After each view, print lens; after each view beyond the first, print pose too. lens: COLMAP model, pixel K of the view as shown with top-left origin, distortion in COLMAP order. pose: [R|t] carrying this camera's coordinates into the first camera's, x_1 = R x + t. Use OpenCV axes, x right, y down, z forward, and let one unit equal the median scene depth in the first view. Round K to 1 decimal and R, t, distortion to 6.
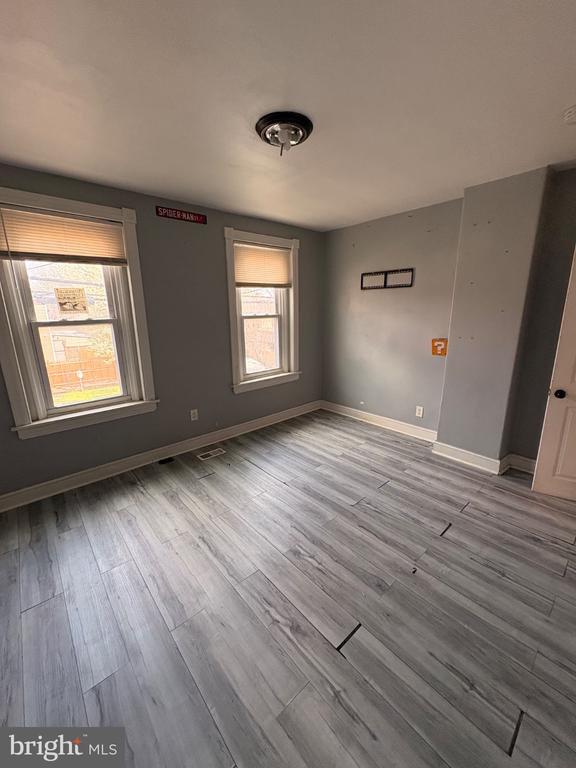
lens RADIAL K [[306.5, 0, 285.8], [0, 306.5, 386.3], [0, 0, 1]] dist [0.000322, -0.000503]
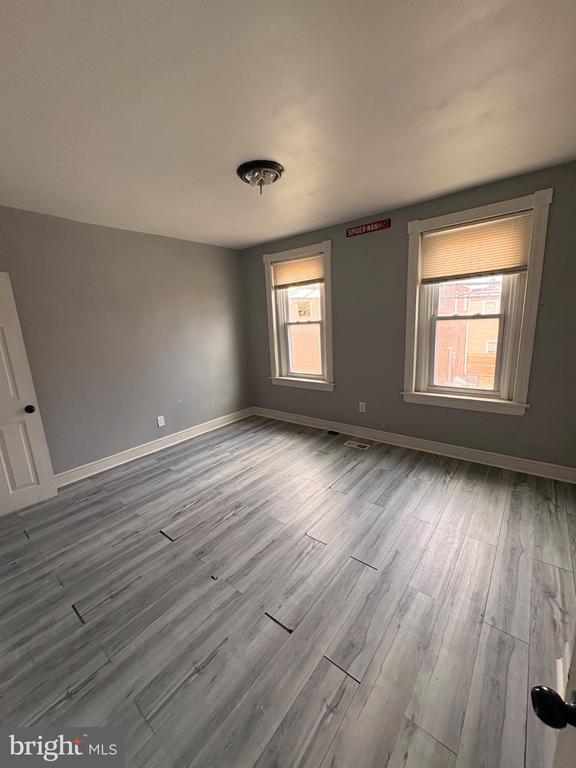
lens RADIAL K [[306.5, 0, 294.3], [0, 306.5, 388.3], [0, 0, 1]] dist [0.000322, -0.000503]
pose [[0.176651, 0.228736, -0.957327, 0.924937], [-0.192278, 0.961903, 0.194350, -0.184142], [0.965310, 0.149741, 0.213902, 0.670515]]
